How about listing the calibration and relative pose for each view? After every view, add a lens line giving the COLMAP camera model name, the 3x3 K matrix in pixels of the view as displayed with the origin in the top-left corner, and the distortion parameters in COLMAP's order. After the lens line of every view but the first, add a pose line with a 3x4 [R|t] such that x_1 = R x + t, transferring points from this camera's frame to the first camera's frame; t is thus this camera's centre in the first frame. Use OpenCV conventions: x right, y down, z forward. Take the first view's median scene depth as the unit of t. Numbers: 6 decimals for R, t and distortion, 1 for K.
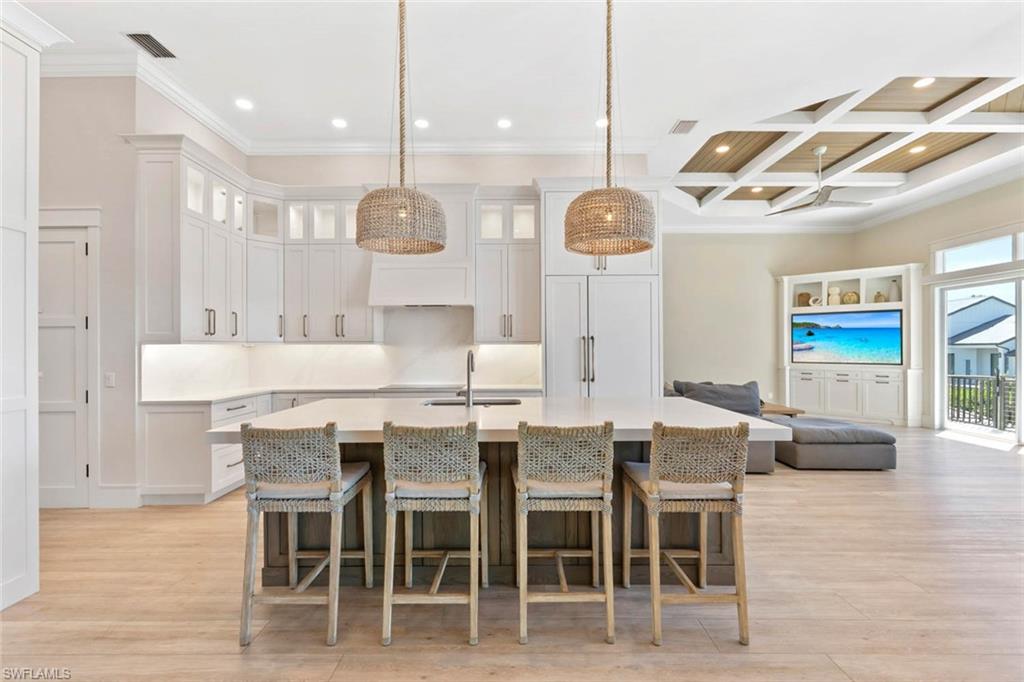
lens RADIAL K [[452.8, 0, 509.7], [0, 452.8, 343.2], [0, 0, 1]] dist [0.006298, -0.000868]
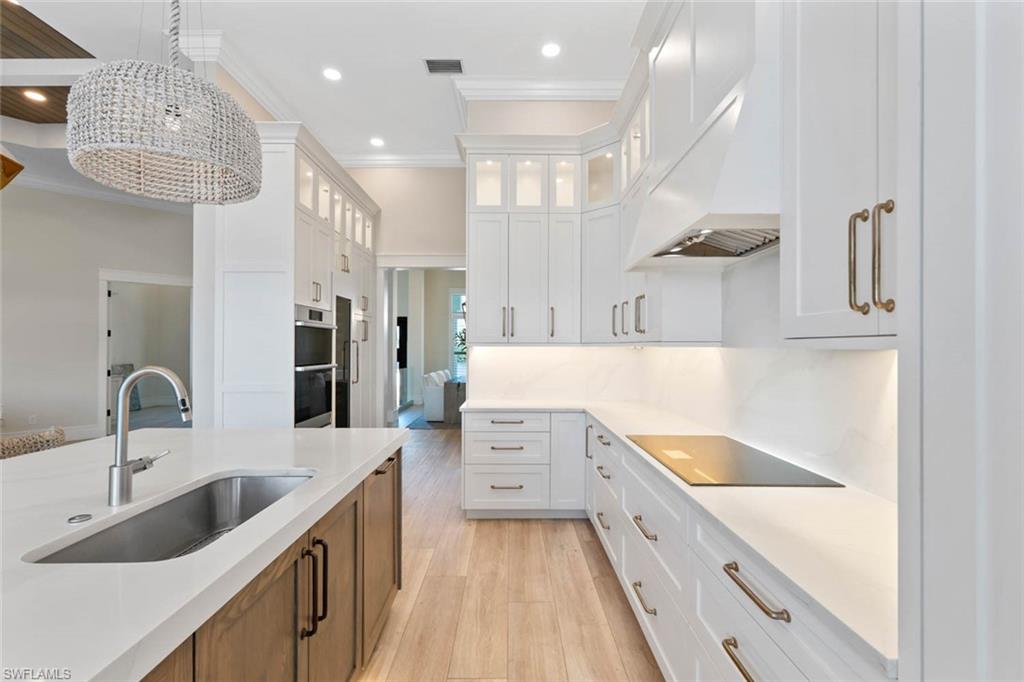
lens RADIAL K [[452.8, 0, 506.7], [0, 452.8, 343.5], [0, 0, 1]] dist [0.006298, -0.000868]
pose [[0.002878, -0.003657, -0.999989, 0.226162], [0.011850, 0.999923, -0.003622, -0.000199], [0.999926, -0.011839, 0.002921, 0.939416]]
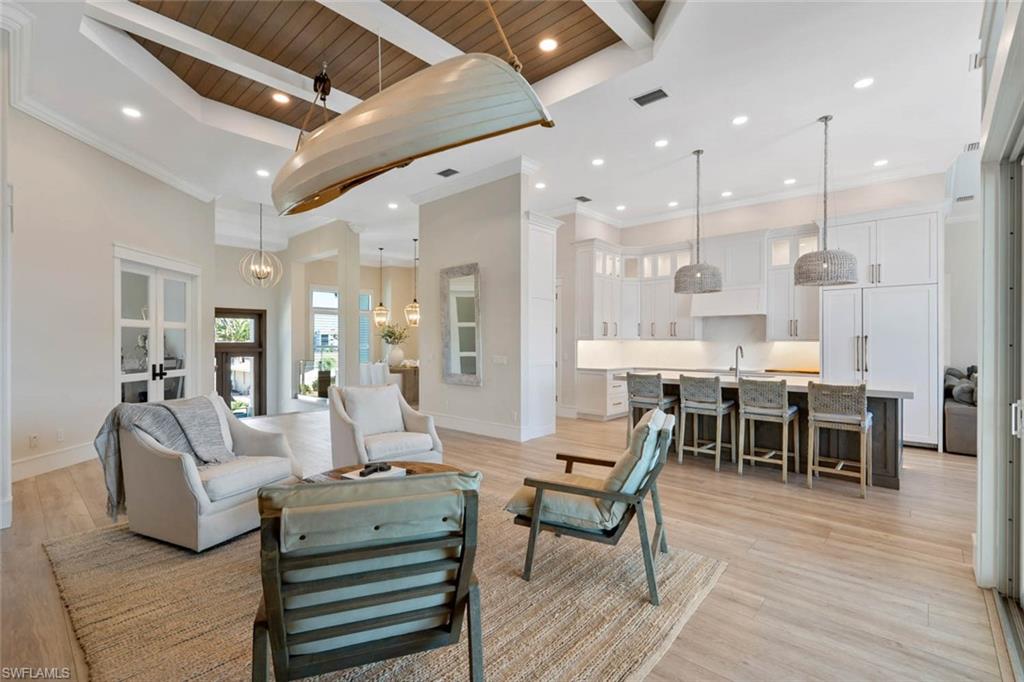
lens RADIAL K [[452.8, 0, 510.2], [0, 452.8, 342.7], [0, 0, 1]] dist [0.006298, -0.000868]
pose [[0.739416, 0.009522, -0.673182, 0.315114], [0.000375, 0.999894, 0.014556, -0.016032], [0.673249, -0.011015, 0.739334, -0.650731]]
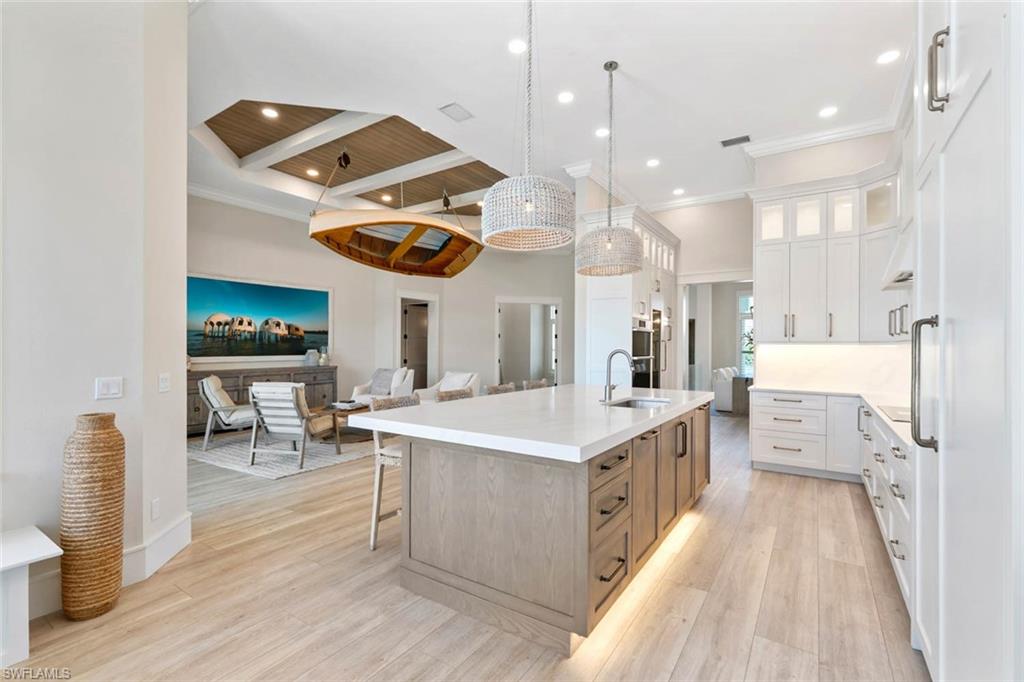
lens RADIAL K [[452.8, 0, 518.8], [0, 452.8, 341.3], [0, 0, 1]] dist [0.006298, -0.000868]
pose [[-0.537429, -0.008503, -0.843266, 0.674639], [0.005660, 0.999890, -0.013690, 0.005944], [0.843290, -0.012130, -0.537322, 0.983622]]
